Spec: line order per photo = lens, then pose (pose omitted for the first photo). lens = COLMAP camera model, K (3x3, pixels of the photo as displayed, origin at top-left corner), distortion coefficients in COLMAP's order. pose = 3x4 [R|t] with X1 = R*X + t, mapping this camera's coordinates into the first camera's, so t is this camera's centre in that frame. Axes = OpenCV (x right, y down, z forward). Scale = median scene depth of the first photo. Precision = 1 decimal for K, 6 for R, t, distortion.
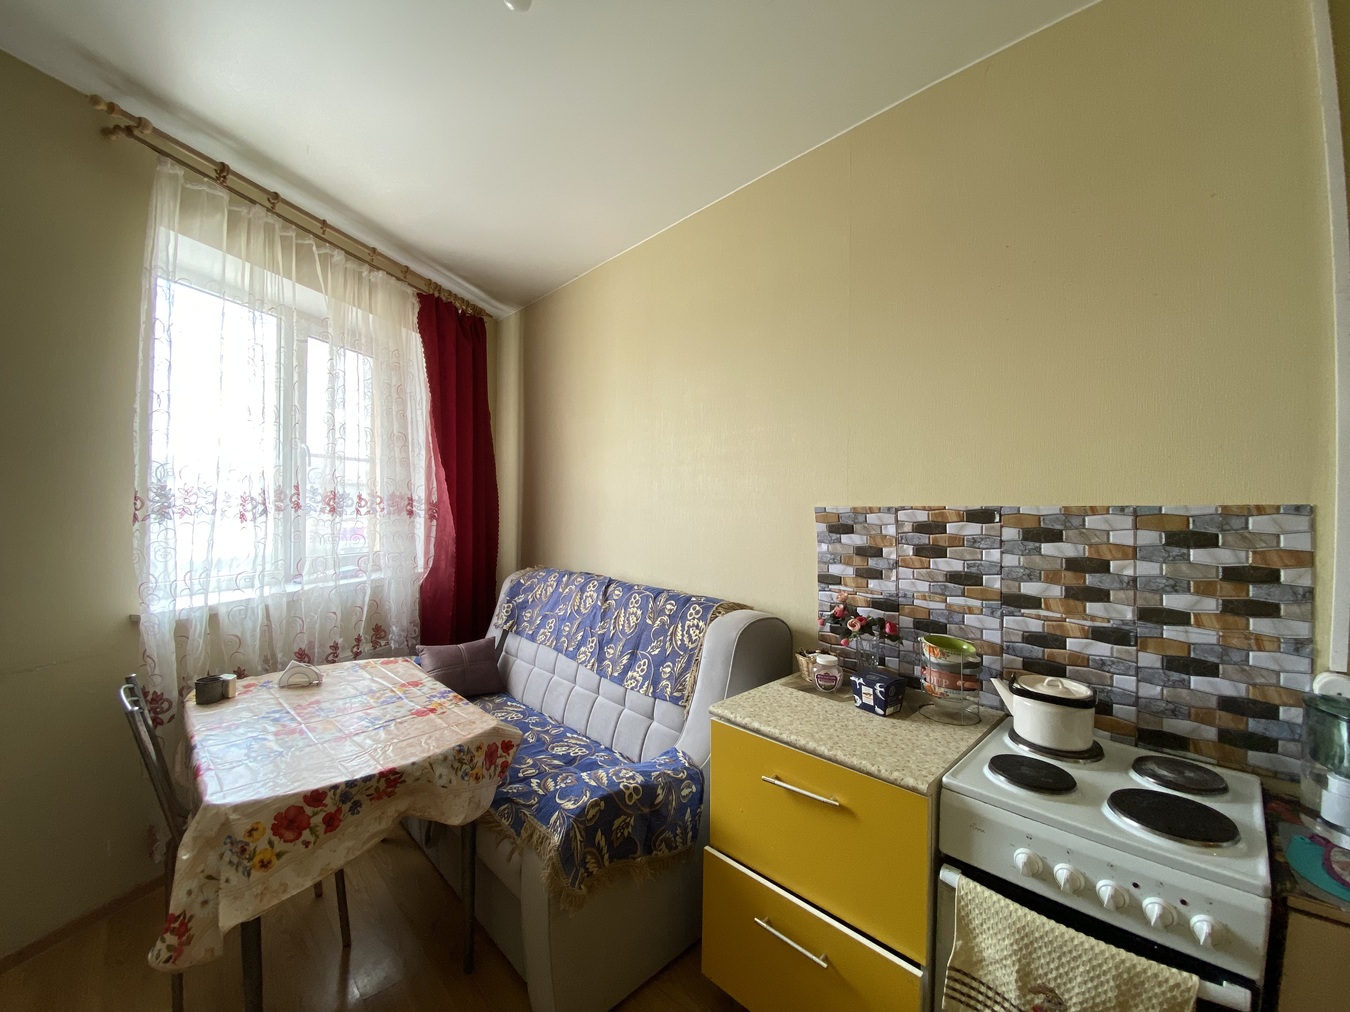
lens RADIAL K [[545.9, 0, 671.2], [0, 545.9, 505.5], [0, 0, 1]] dist [0.020864, -0.019746]
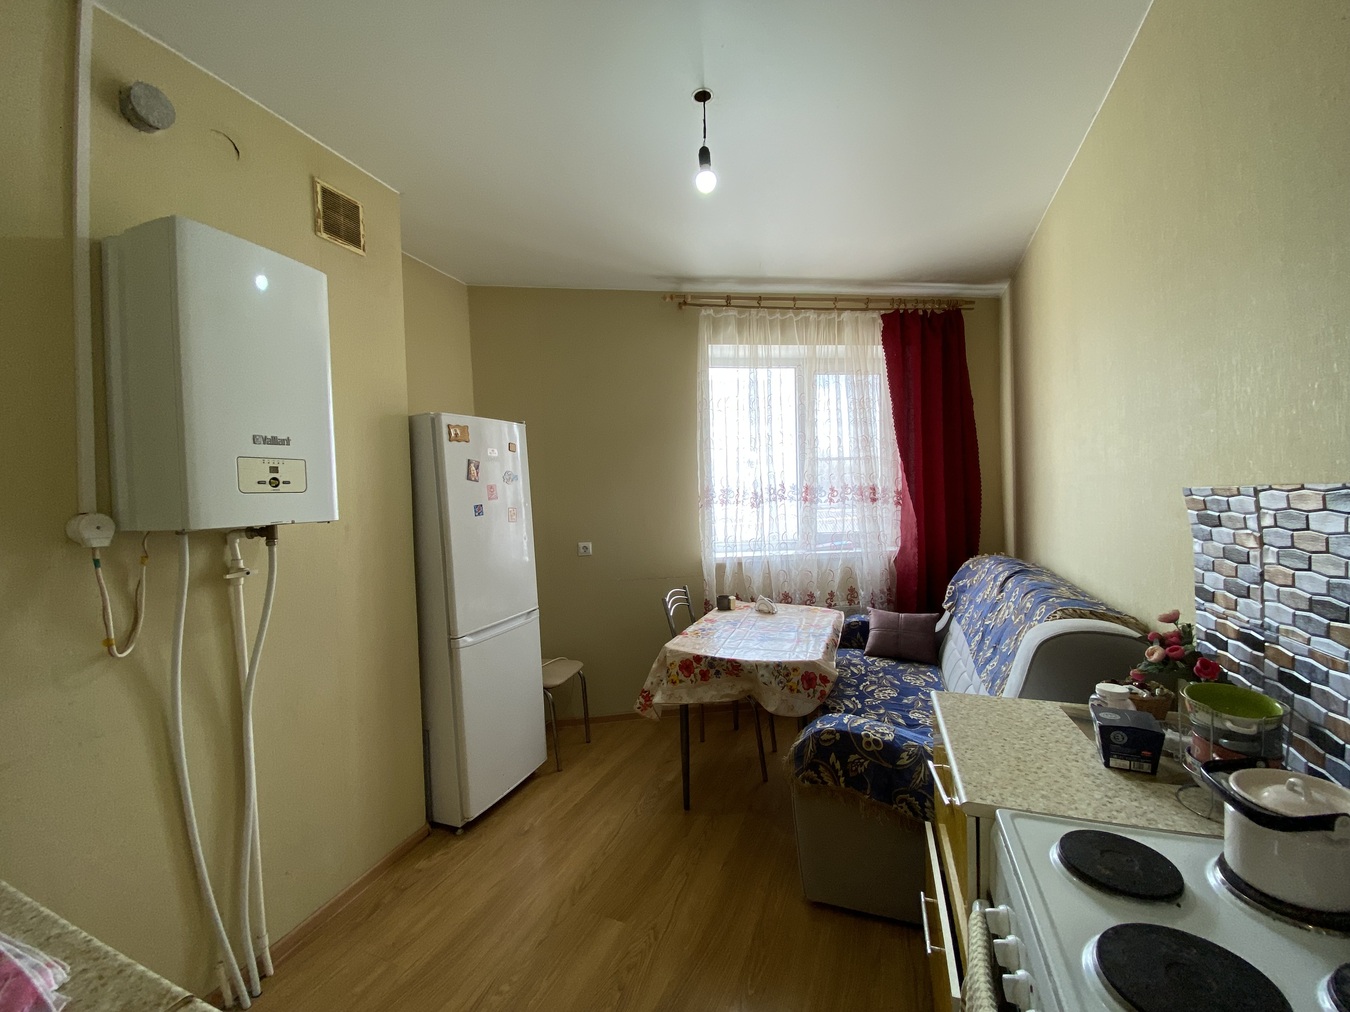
lens RADIAL K [[542.0, 0, 656.8], [0, 542.0, 504.7], [0, 0, 1]] dist [-0.002699, -0.000578]
pose [[0.397176, -0.004293, -0.917733, 0.644968], [0.030422, 0.999501, 0.008490, -0.001219], [0.917238, -0.031291, 0.397108, 0.116186]]
